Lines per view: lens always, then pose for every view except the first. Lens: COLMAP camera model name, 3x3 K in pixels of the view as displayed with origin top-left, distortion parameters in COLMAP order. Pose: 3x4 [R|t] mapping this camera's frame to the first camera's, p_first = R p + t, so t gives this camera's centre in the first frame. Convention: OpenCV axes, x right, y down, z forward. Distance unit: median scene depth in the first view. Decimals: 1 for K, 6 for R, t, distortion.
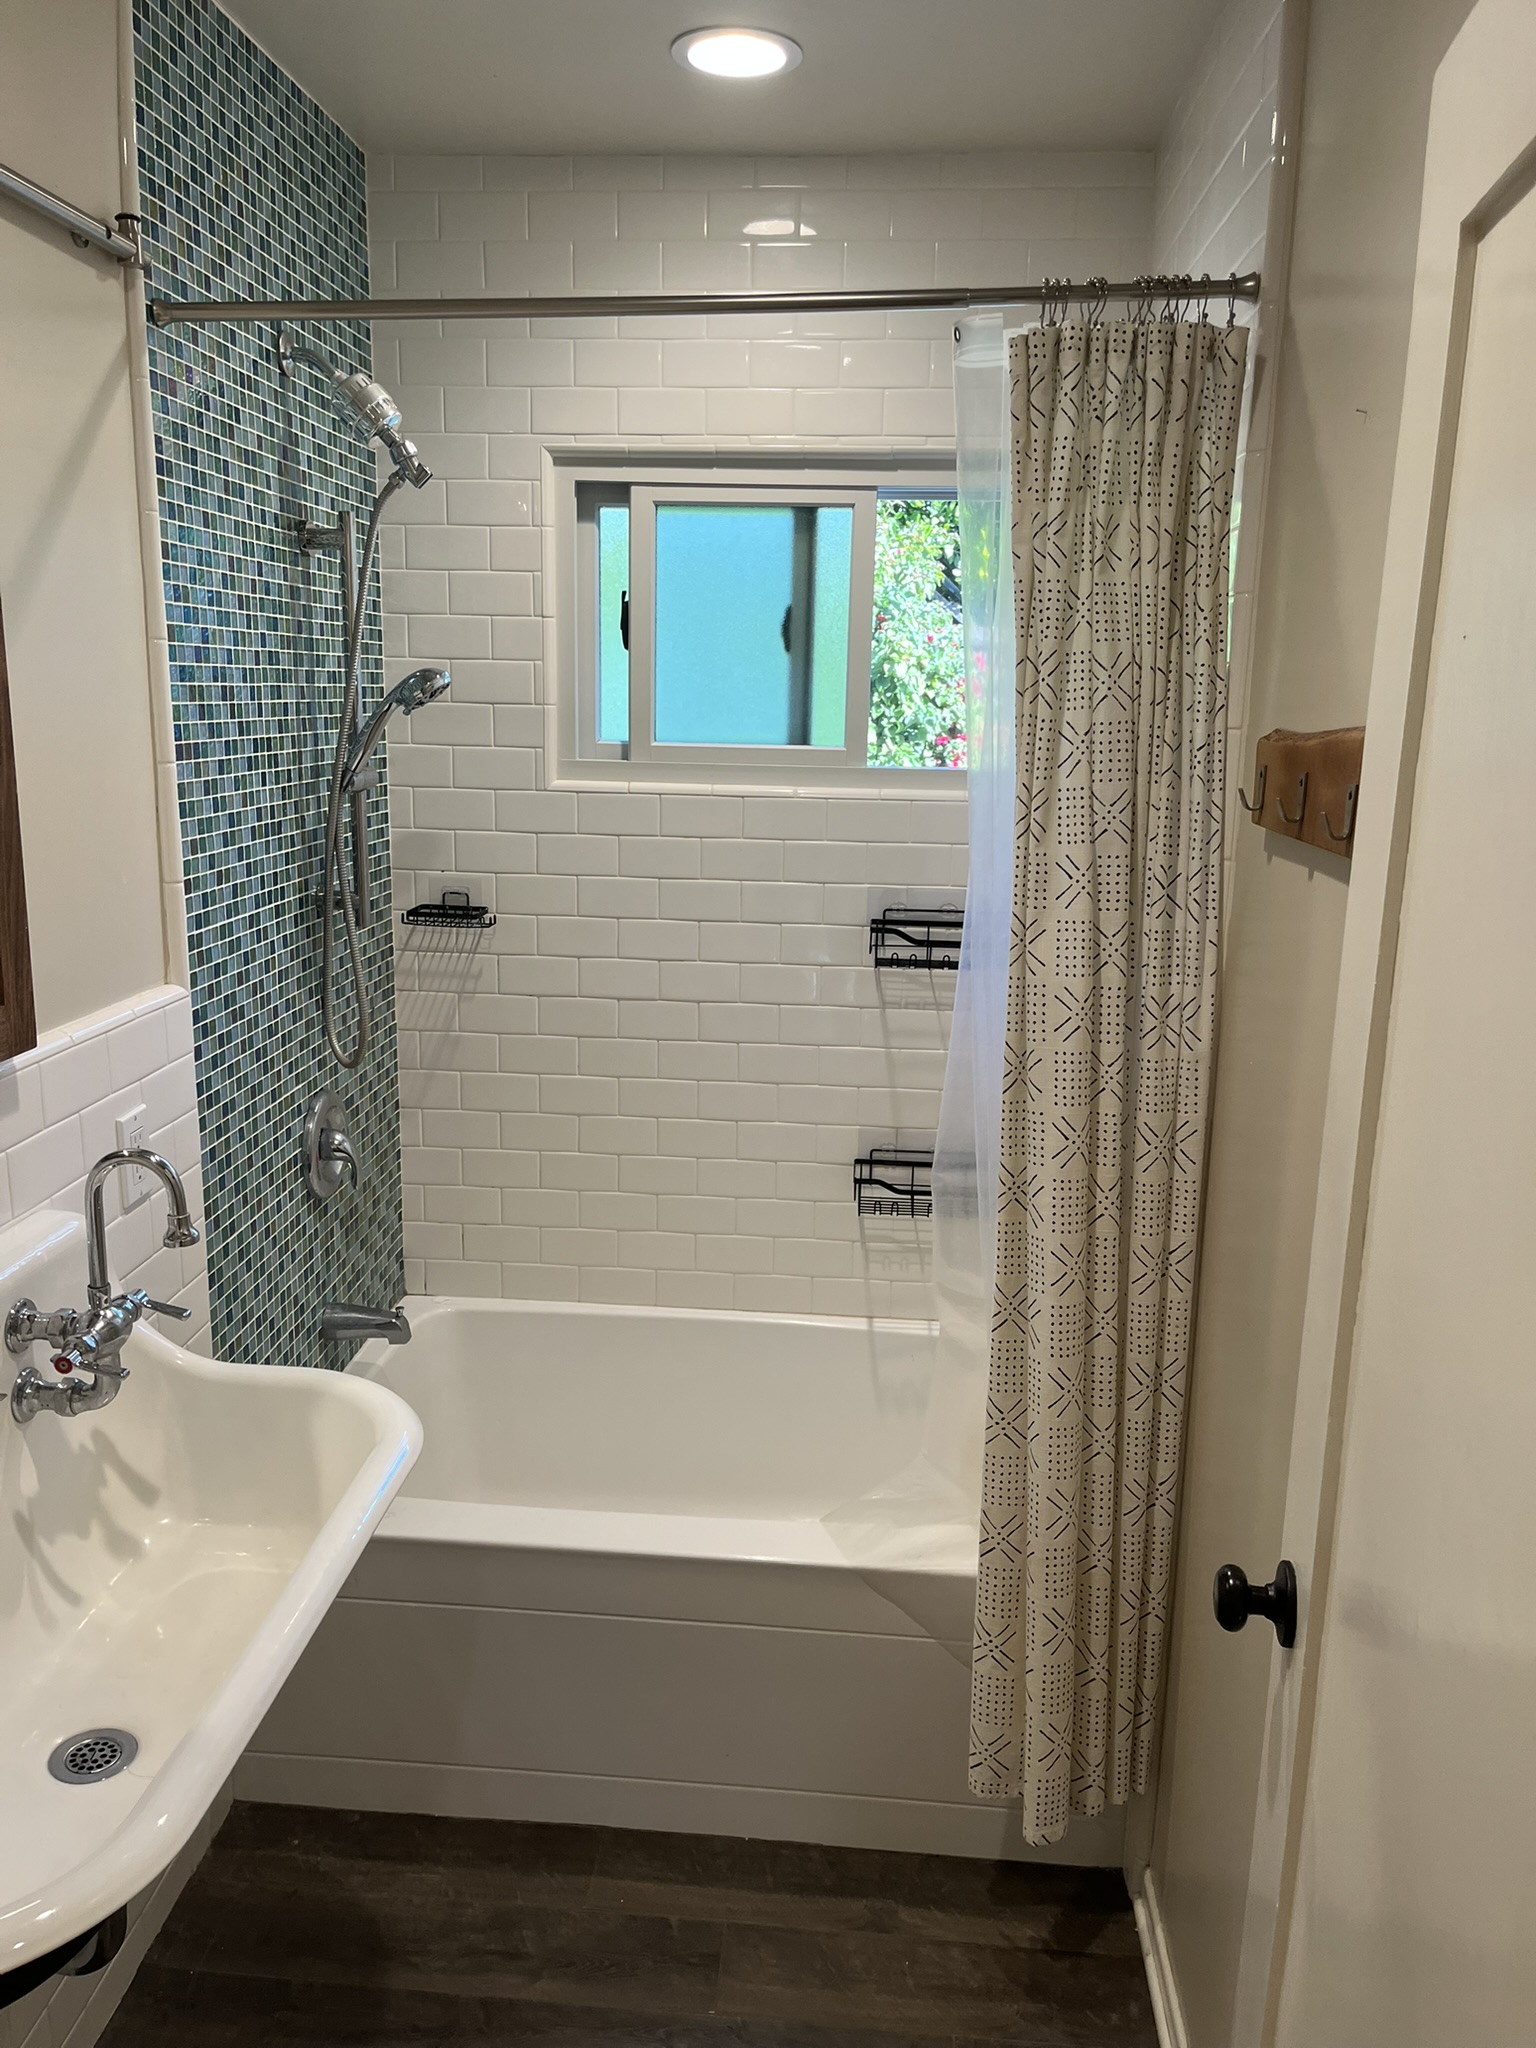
lens RADIAL K [[1558.7, 0, 755.7], [0, 1558.7, 1034.3], [0, 0, 1]] dist [0.036920, -0.033999]
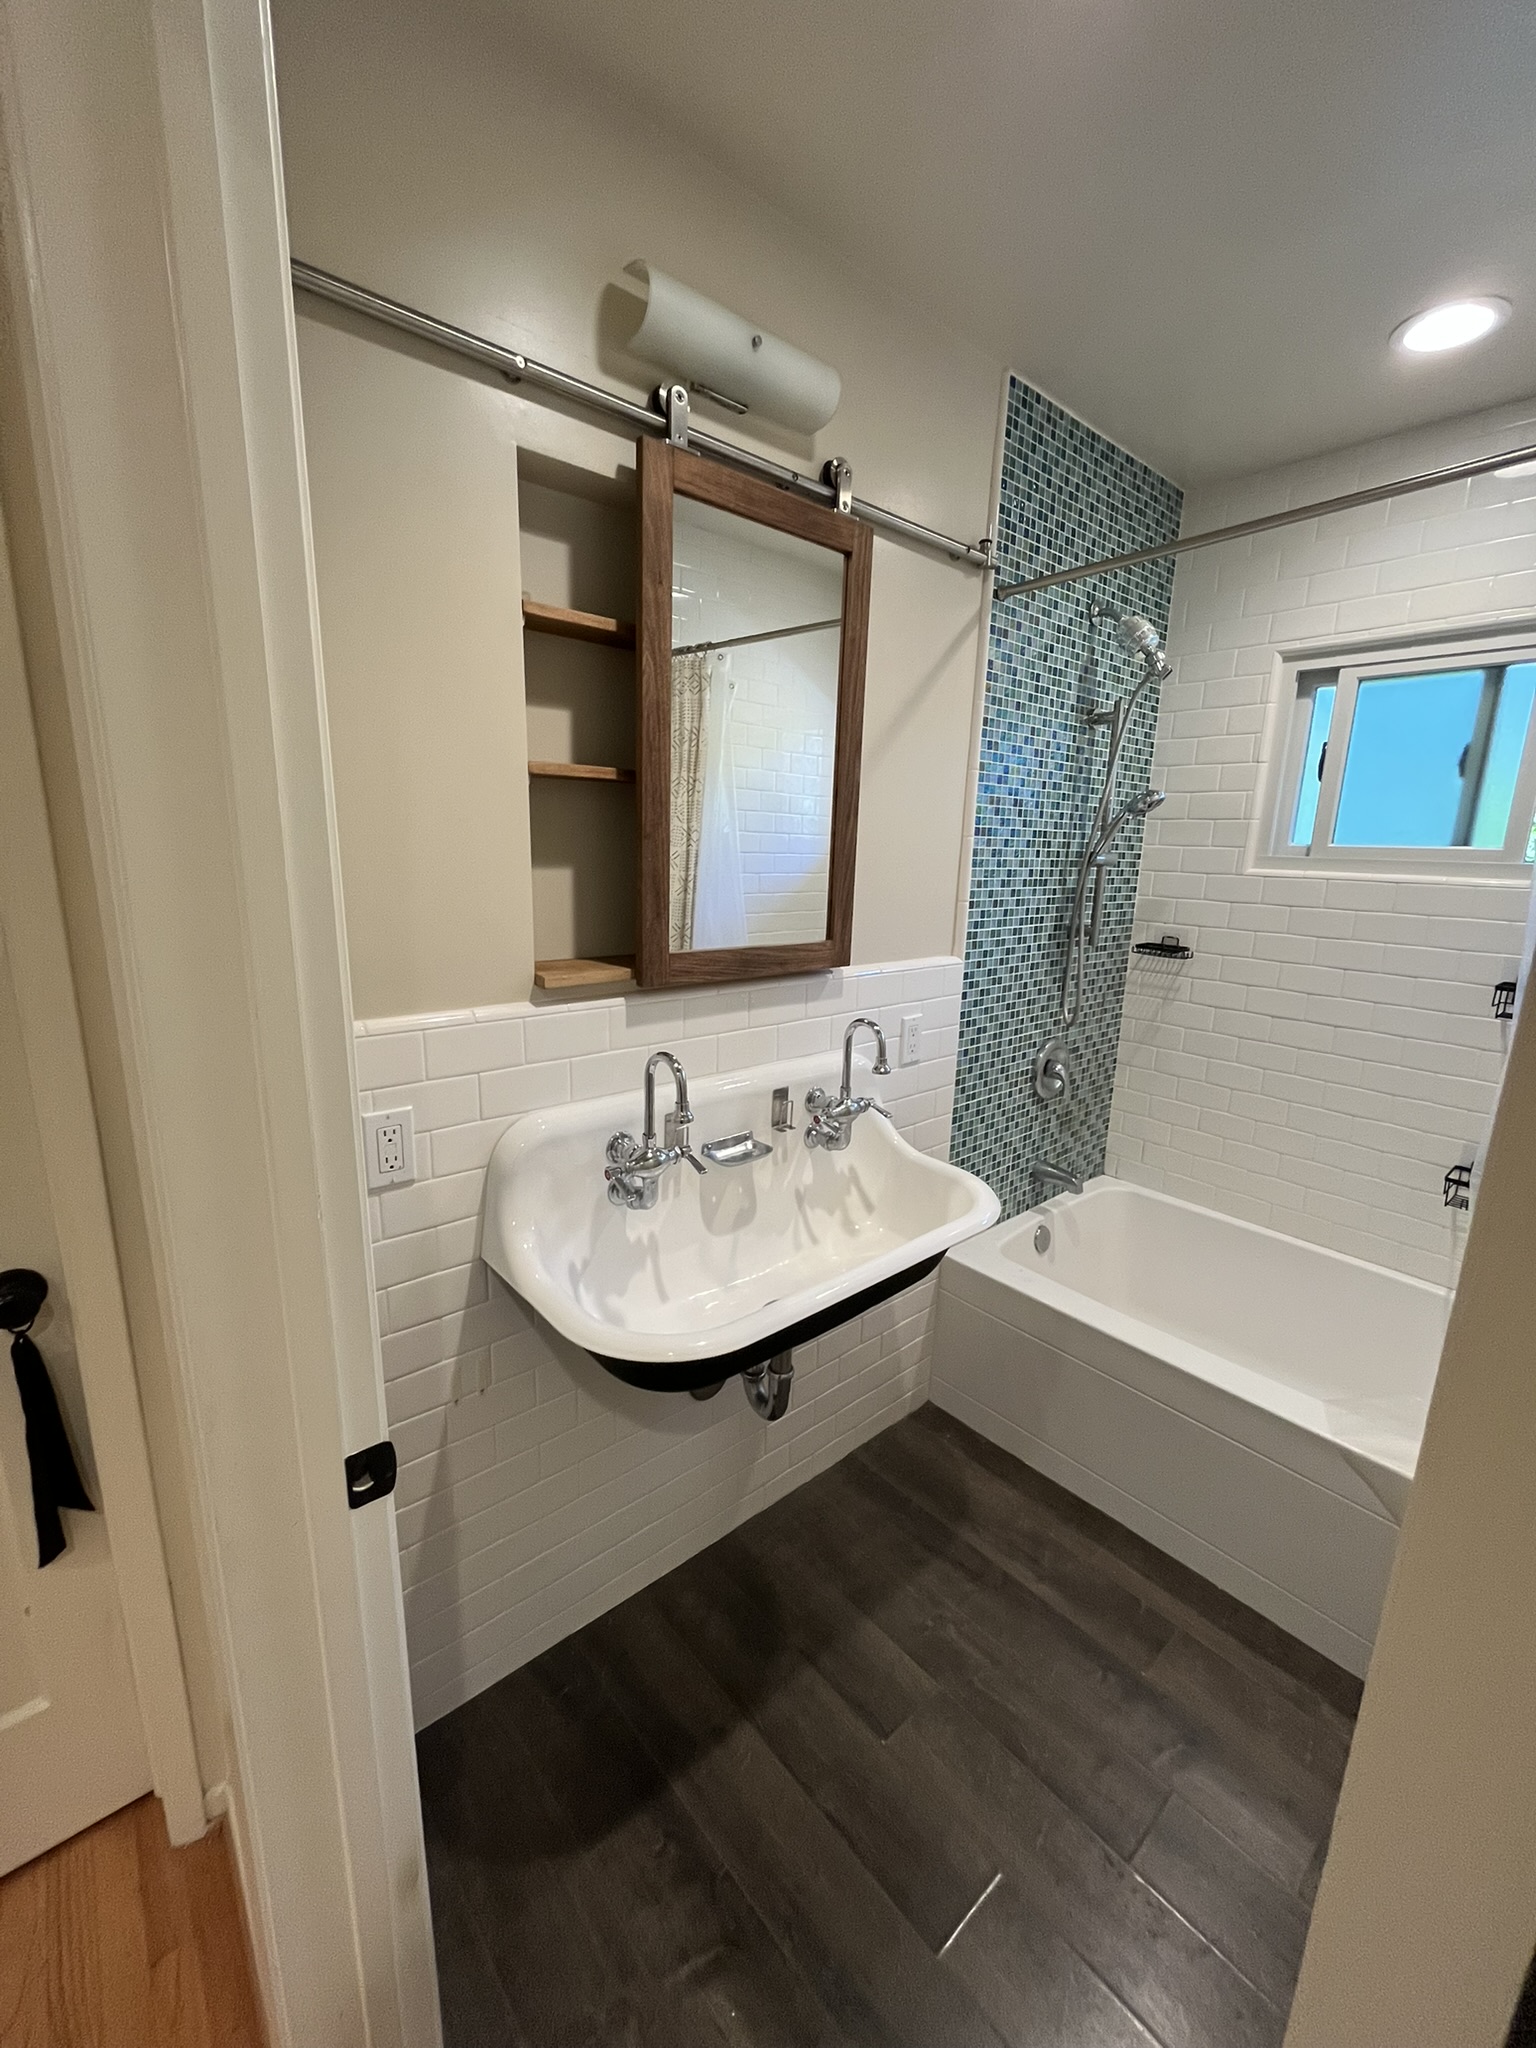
lens RADIAL K [[829.6, 0, 765.0], [0, 829.6, 1021.9], [0, 0, 1]] dist [-0.003900, -0.000238]
pose [[0.712433, 0.148524, -0.685842, 0.157889], [-0.164609, 0.985447, 0.042414, 0.041140], [0.682160, 0.082679, 0.726513, 0.136134]]
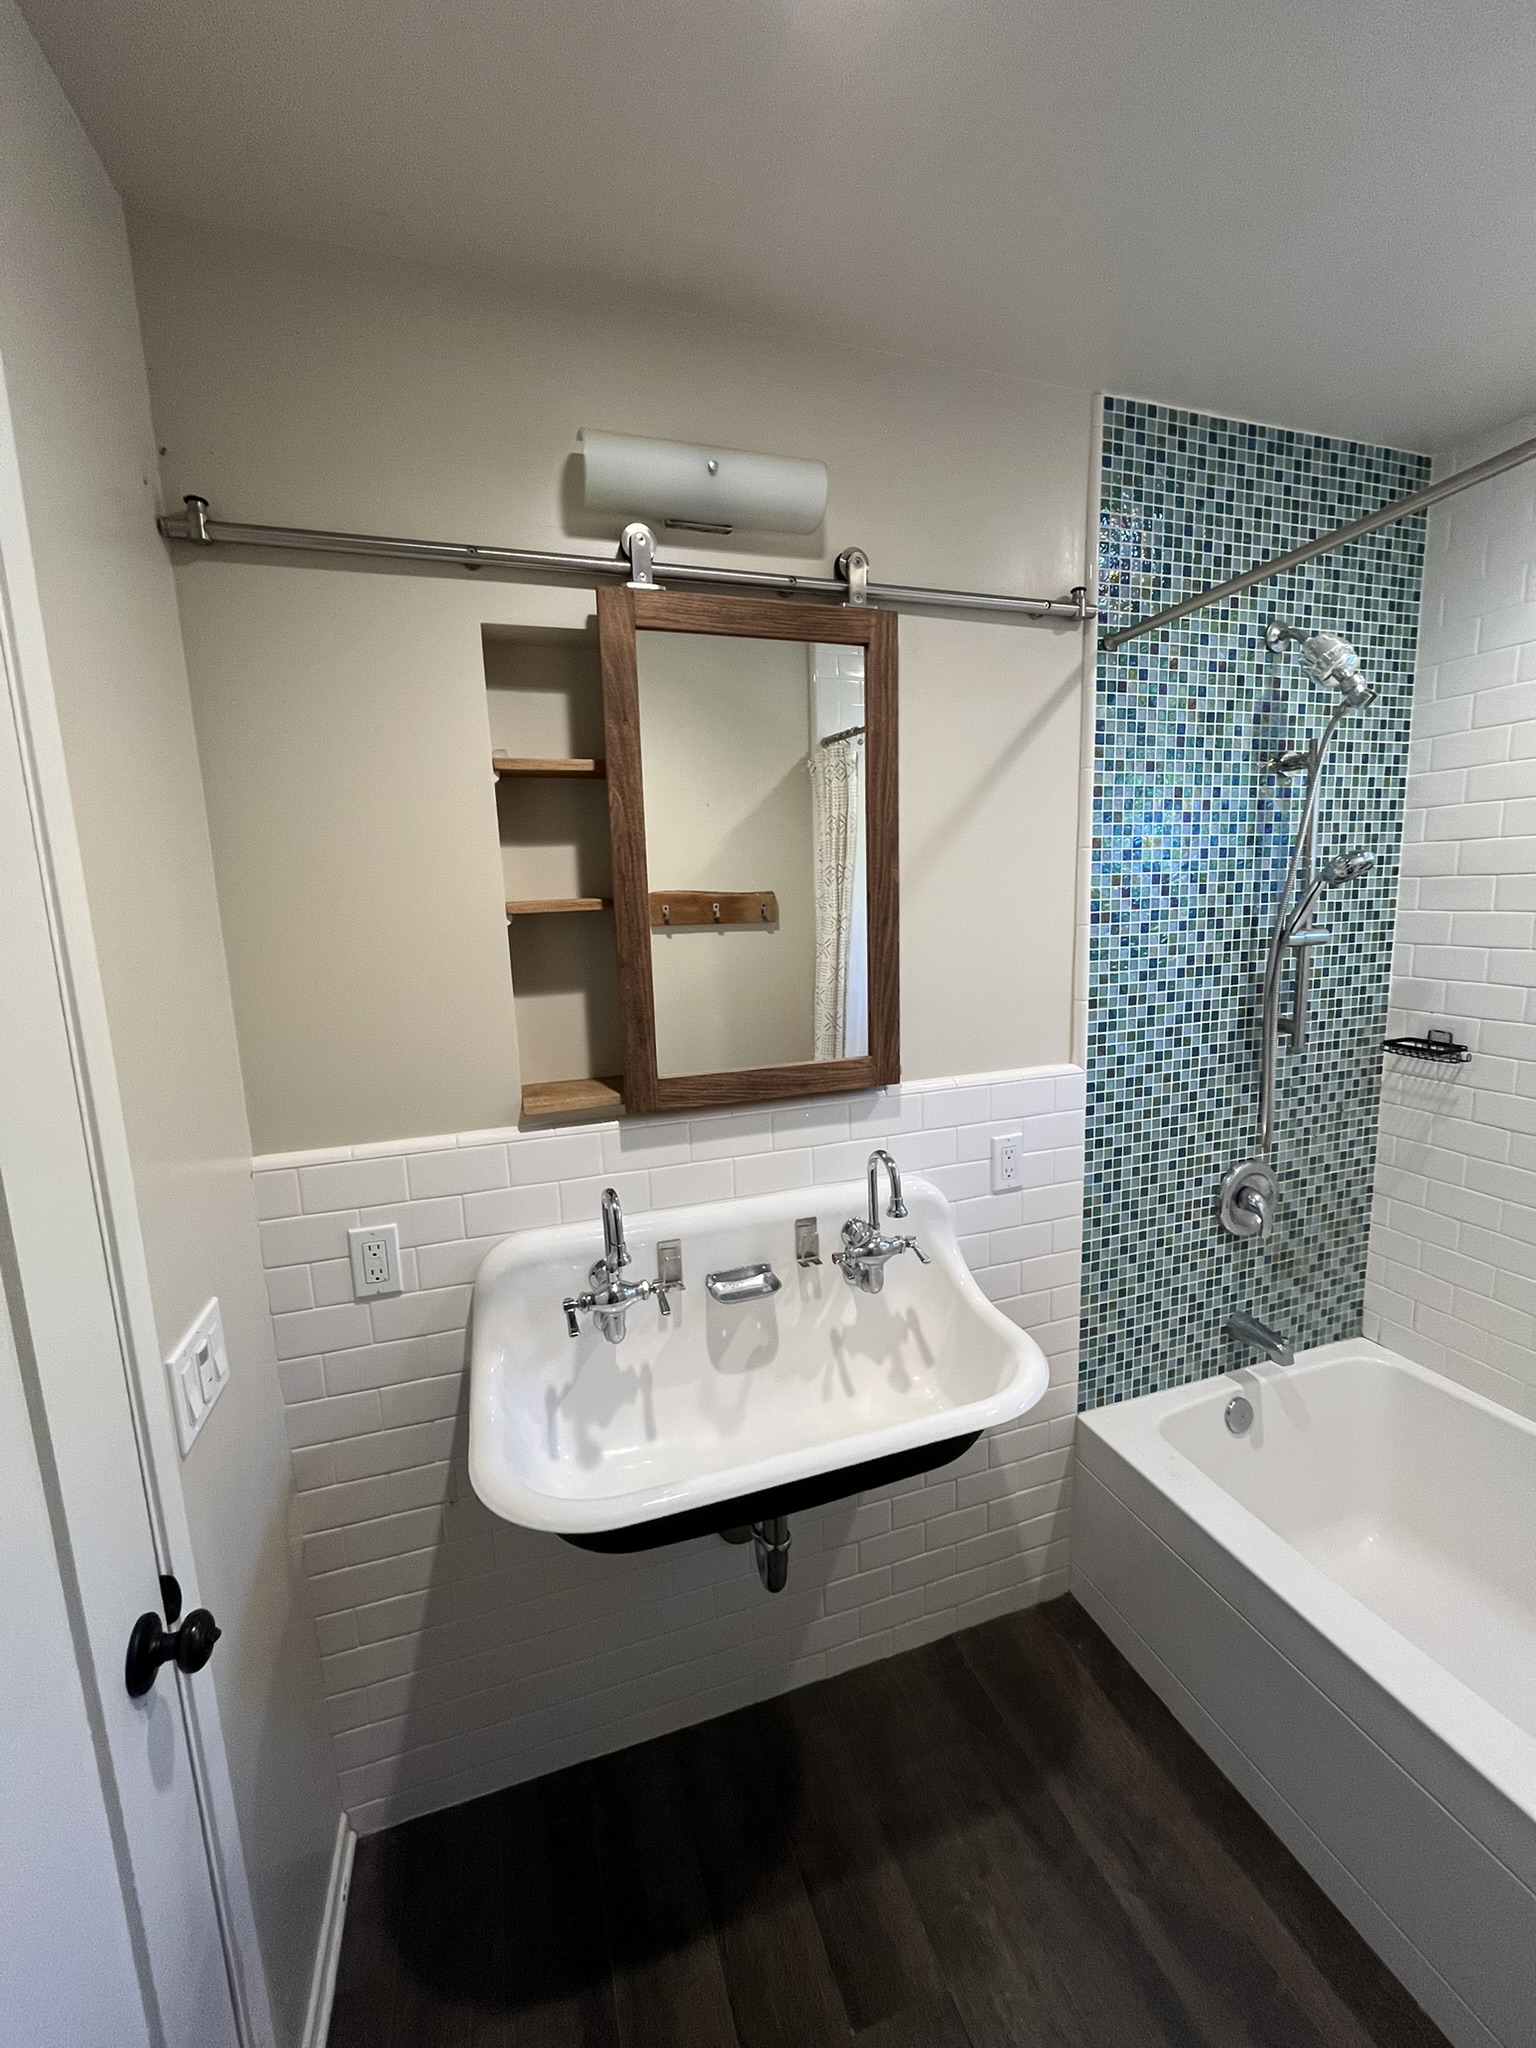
lens RADIAL K [[828.9, 0, 768.1], [0, 828.9, 1022.1], [0, 0, 1]] dist [-0.003131, -0.000108]
pose [[0.390554, 0.108691, -0.914141, 0.270495], [-0.158131, 0.986167, 0.049695, -0.067592], [0.906897, 0.125145, 0.402339, 0.383945]]
